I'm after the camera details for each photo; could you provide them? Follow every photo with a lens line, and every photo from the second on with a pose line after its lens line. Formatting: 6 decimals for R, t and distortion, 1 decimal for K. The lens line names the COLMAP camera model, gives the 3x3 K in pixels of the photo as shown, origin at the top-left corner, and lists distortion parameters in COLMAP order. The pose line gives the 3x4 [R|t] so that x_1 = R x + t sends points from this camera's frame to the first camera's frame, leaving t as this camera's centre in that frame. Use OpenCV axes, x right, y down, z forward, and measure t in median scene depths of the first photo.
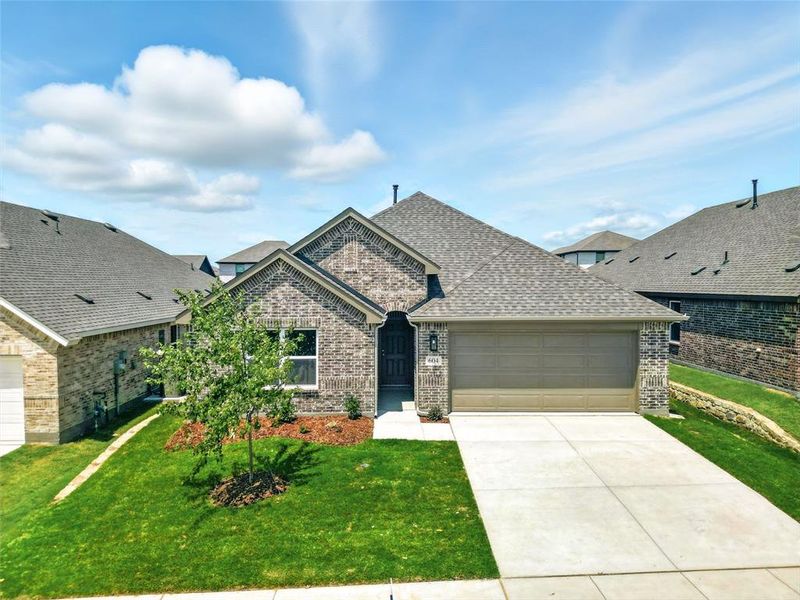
lens RADIAL K [[436.4, 0, 402.0], [0, 436.4, 297.6], [0, 0, 1]] dist [0.030788, -0.005779]
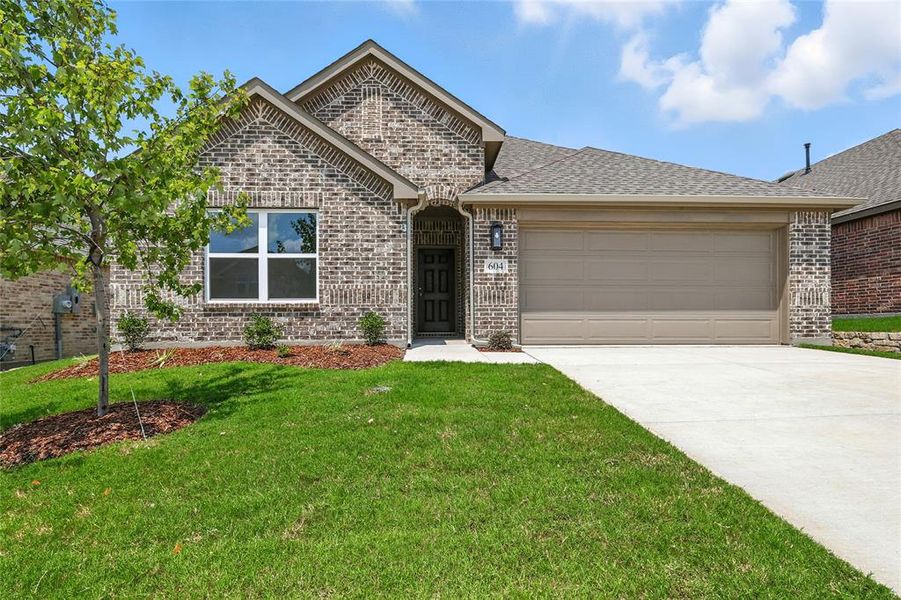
lens RADIAL K [[396.0, 0, 449.5], [0, 396.0, 300.4], [0, 0, 1]] dist [0.004257, 0.000125]
pose [[0.999565, -0.003474, 0.029293, -0.016591], [0.004036, 0.999808, -0.019153, 0.208232], [-0.029221, 0.019263, 0.999387, 0.397939]]
